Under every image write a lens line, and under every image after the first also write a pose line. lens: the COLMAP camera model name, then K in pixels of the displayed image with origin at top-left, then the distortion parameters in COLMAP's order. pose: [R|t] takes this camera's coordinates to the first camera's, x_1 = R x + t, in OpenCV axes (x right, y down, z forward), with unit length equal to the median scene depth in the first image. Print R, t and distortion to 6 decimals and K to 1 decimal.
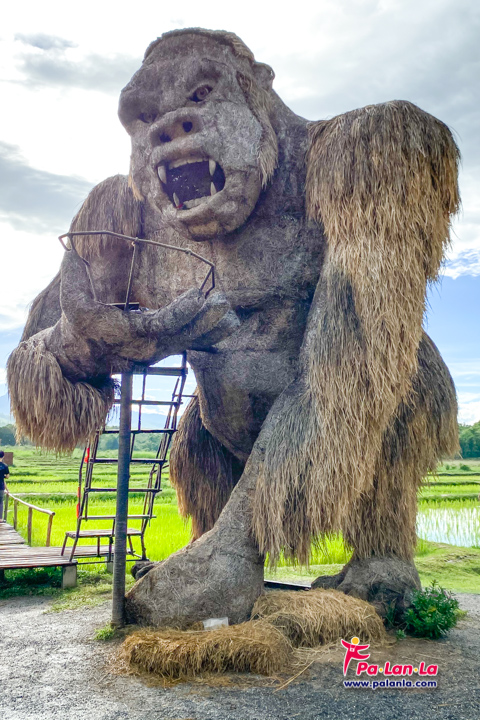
lens RADIAL K [[668.6, 0, 240.0], [0, 668.6, 360.0], [0, 0, 1]] dist [0.010436, -0.100165]
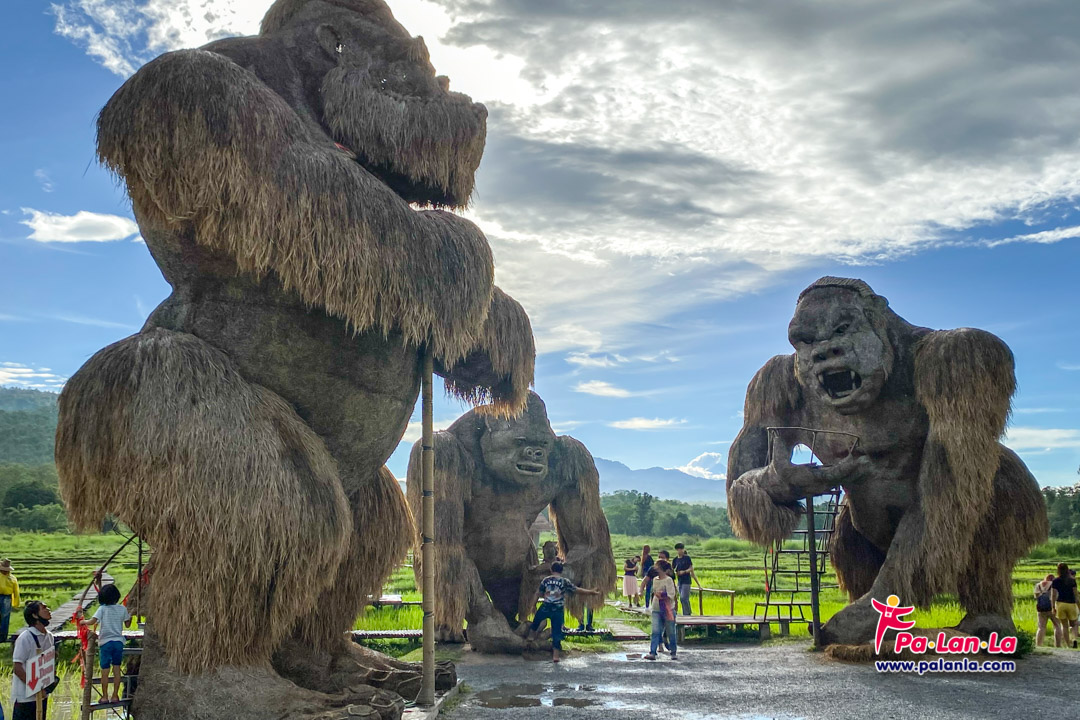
lens RADIAL K [[962.5, 0, 540.0], [0, 962.5, 360.0], [0, 0, 1]] dist [0.014807, -0.095600]
pose [[0.947814, -0.069469, -0.311162, -0.031374], [0.054444, 0.996904, -0.056727, -0.230863], [0.314139, 0.036826, 0.948662, -1.535471]]
